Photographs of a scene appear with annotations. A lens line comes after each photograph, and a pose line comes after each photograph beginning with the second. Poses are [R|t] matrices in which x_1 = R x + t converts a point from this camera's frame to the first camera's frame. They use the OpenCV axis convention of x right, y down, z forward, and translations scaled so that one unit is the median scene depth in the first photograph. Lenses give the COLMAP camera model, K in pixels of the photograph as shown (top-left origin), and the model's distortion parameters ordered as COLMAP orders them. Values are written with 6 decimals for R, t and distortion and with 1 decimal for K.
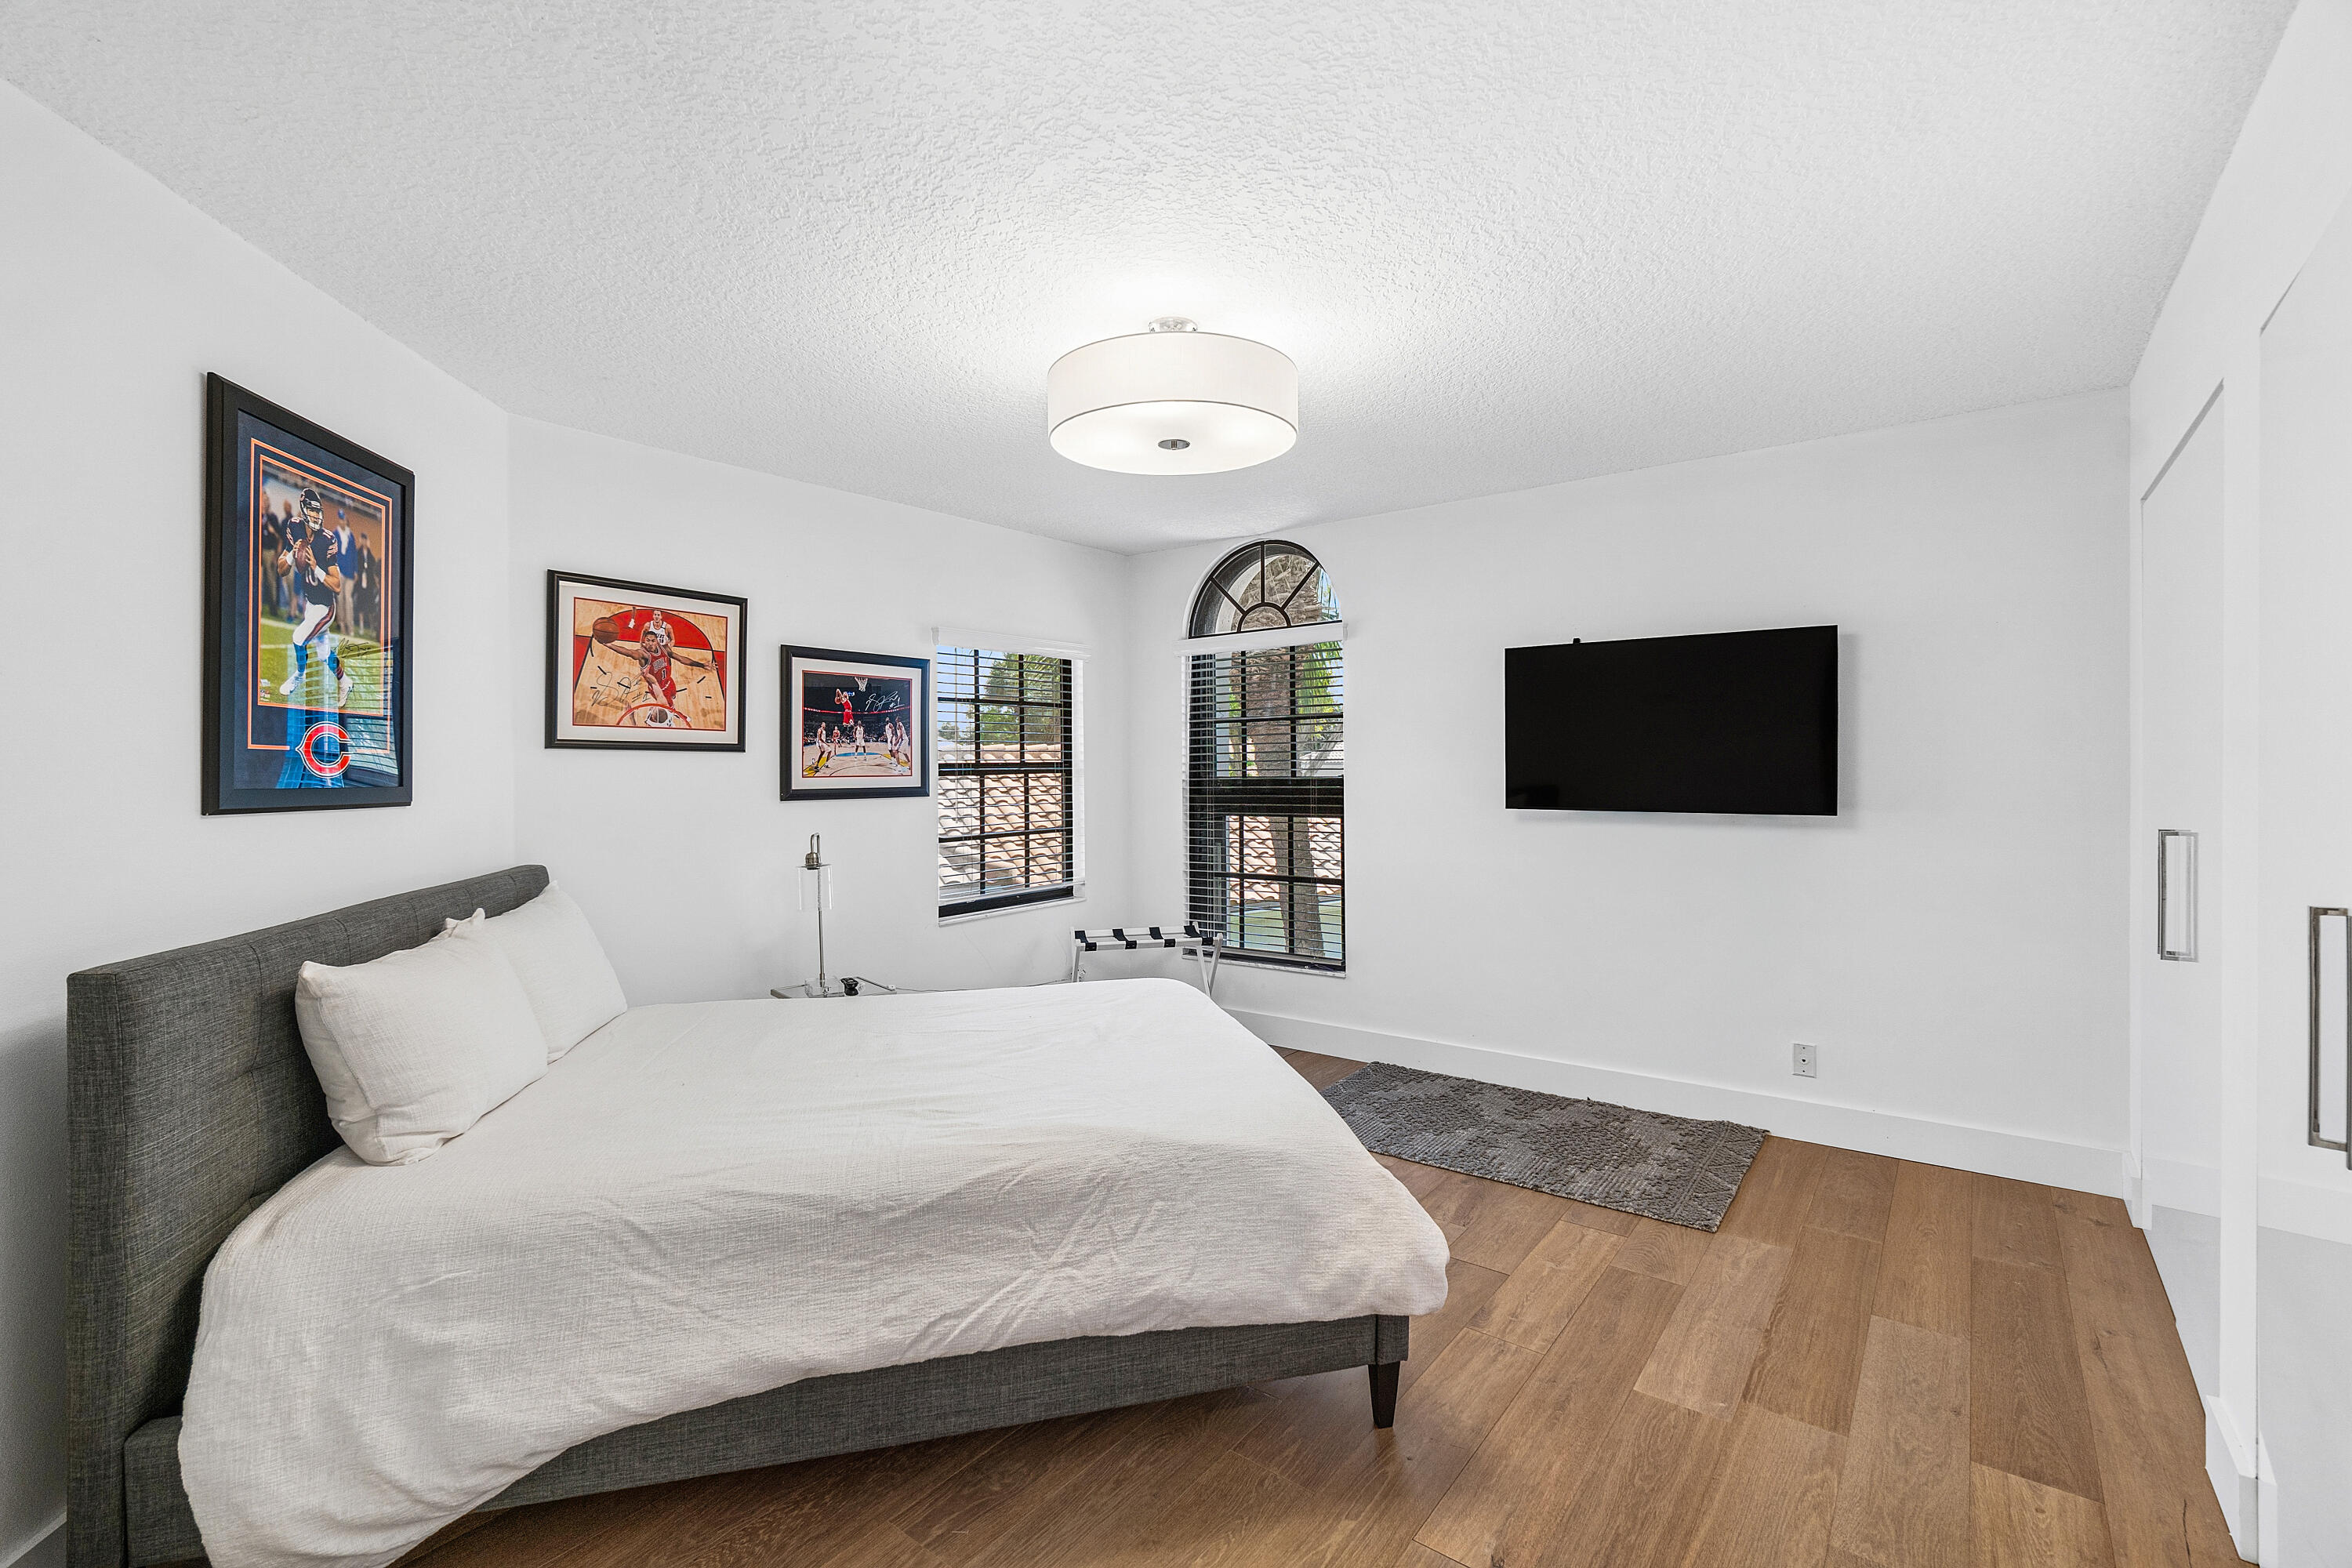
lens RADIAL K [[1049.4, 0, 1207.9], [0, 1049.4, 748.2], [0, 0, 1]] dist [0.000708, -0.000027]
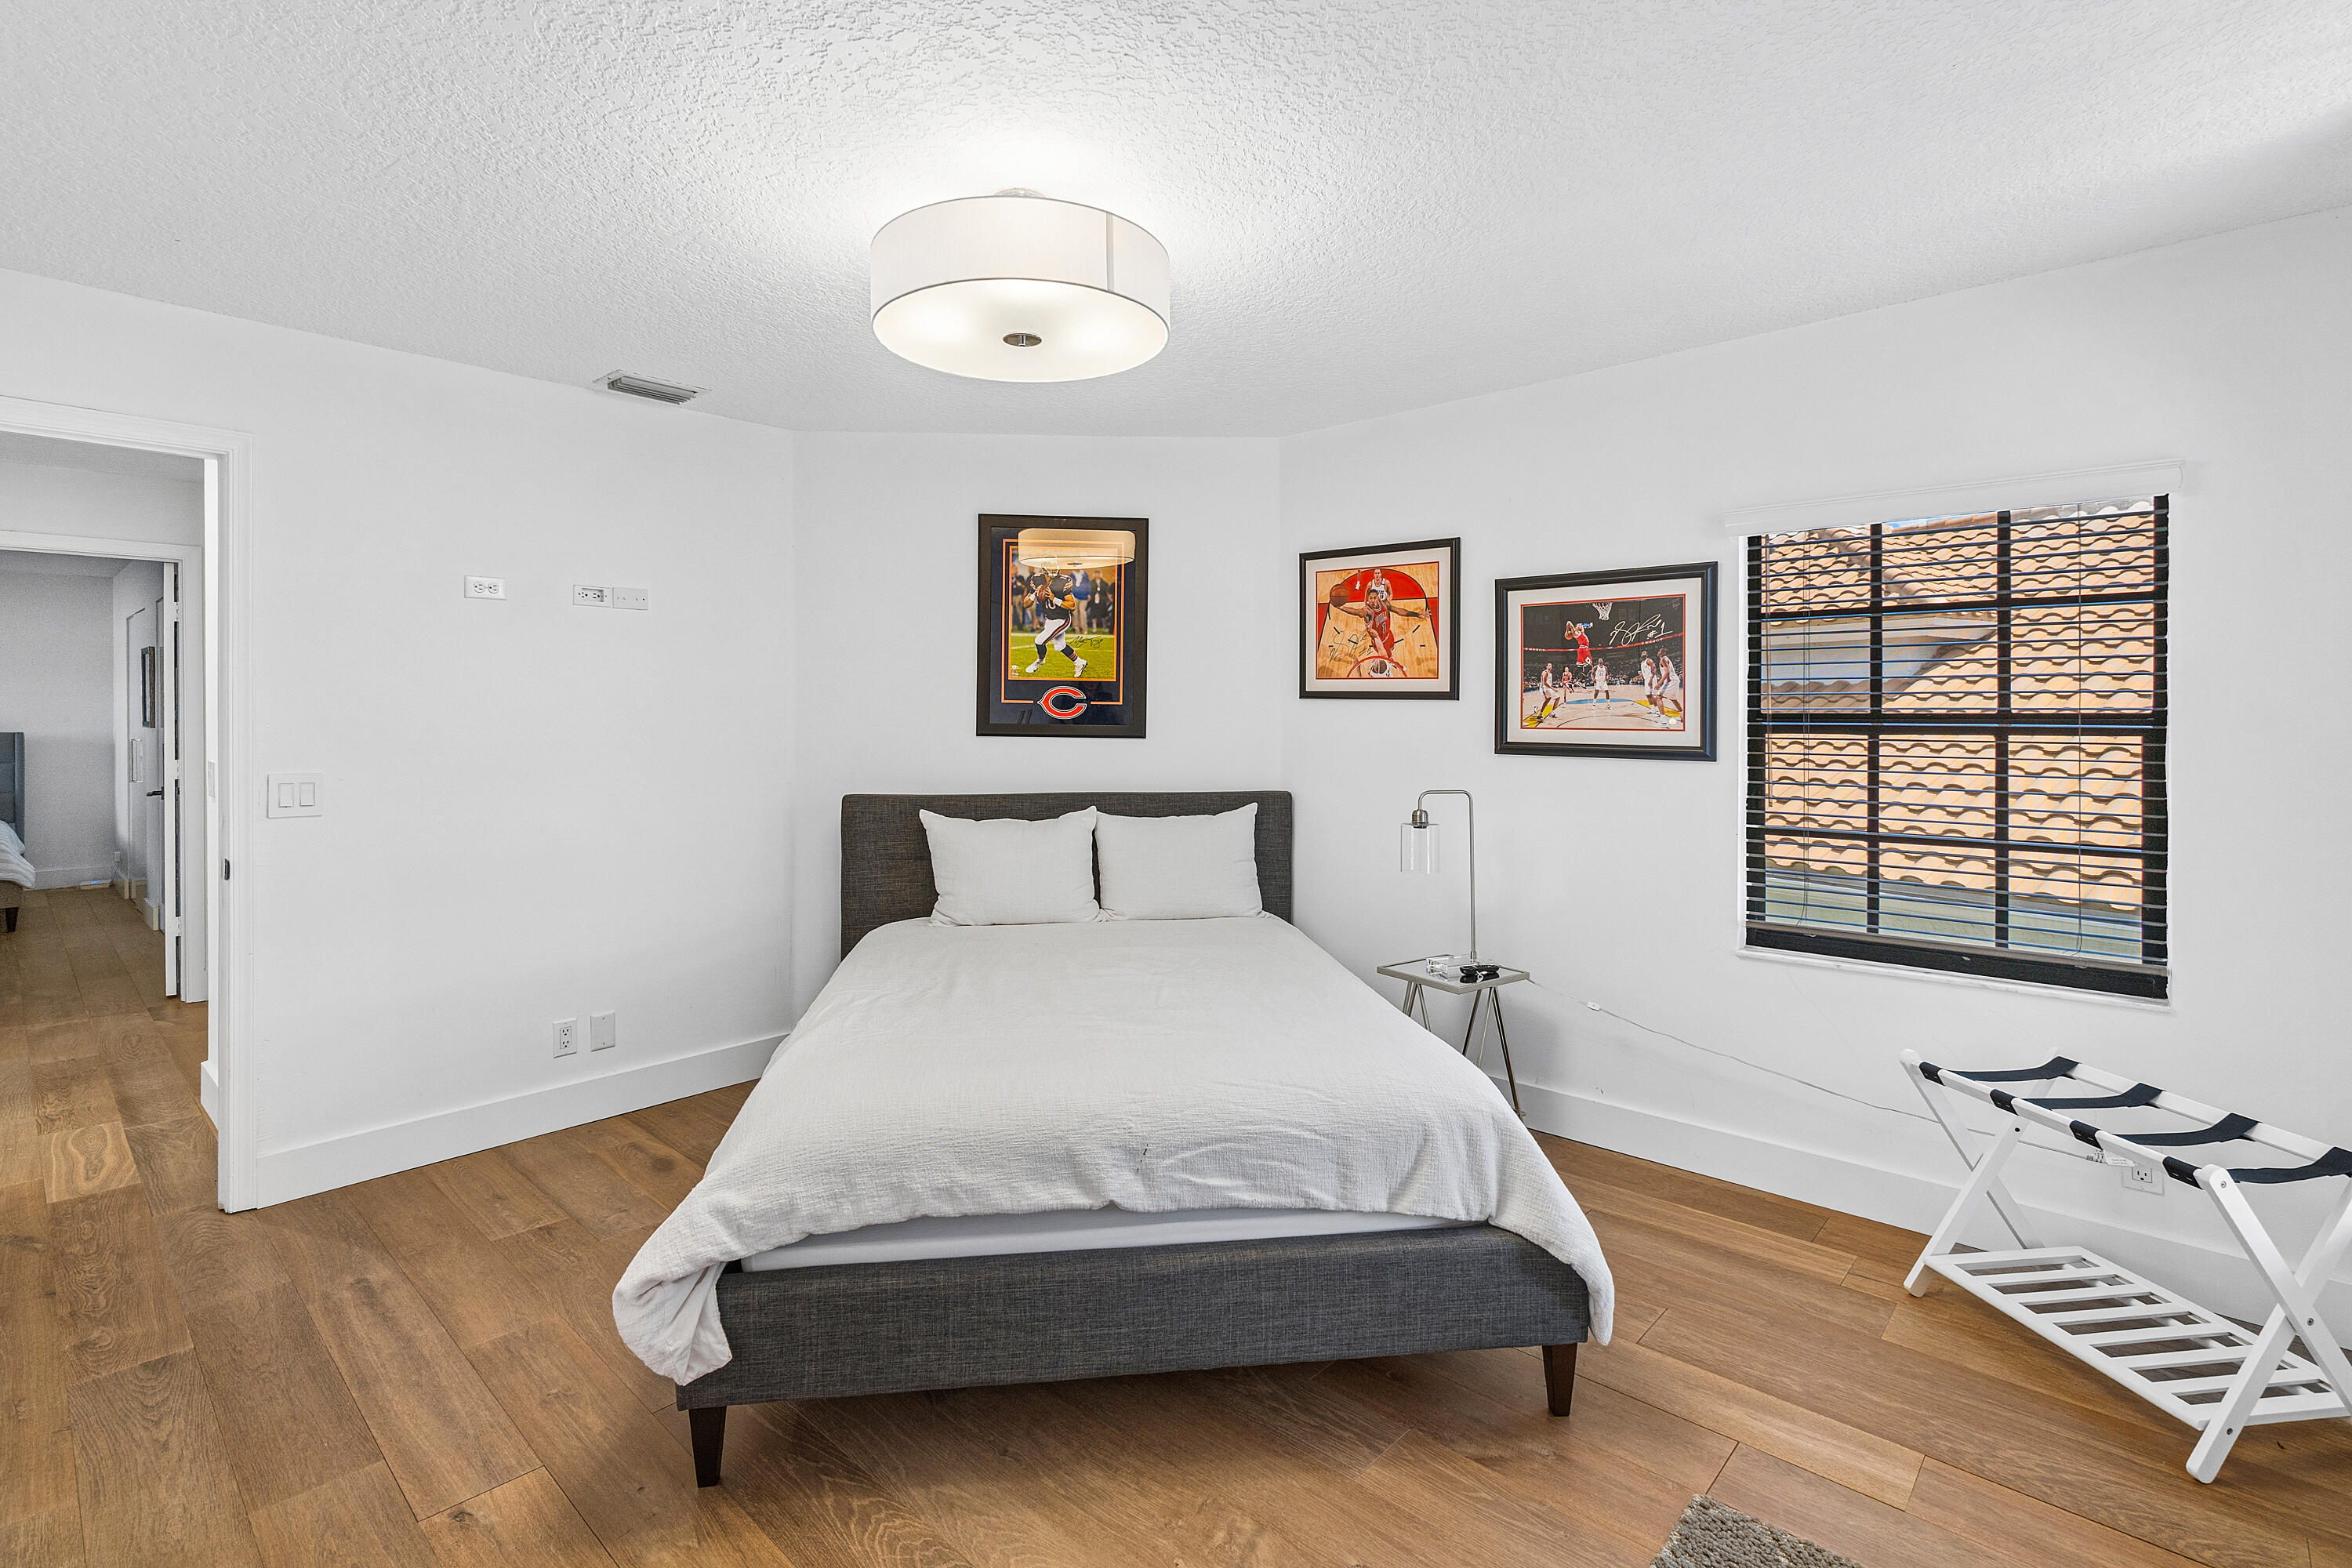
lens RADIAL K [[1076.2, 0, 1119.7], [0, 1076.2, 709.0], [0, 0, 1]] dist [0.000473, -0.000133]
pose [[-0.130107, 0.002952, -0.991496, 0.579858], [0.012051, 0.999926, 0.001396, 0.007076], [0.991427, -0.011767, -0.130133, 0.846560]]
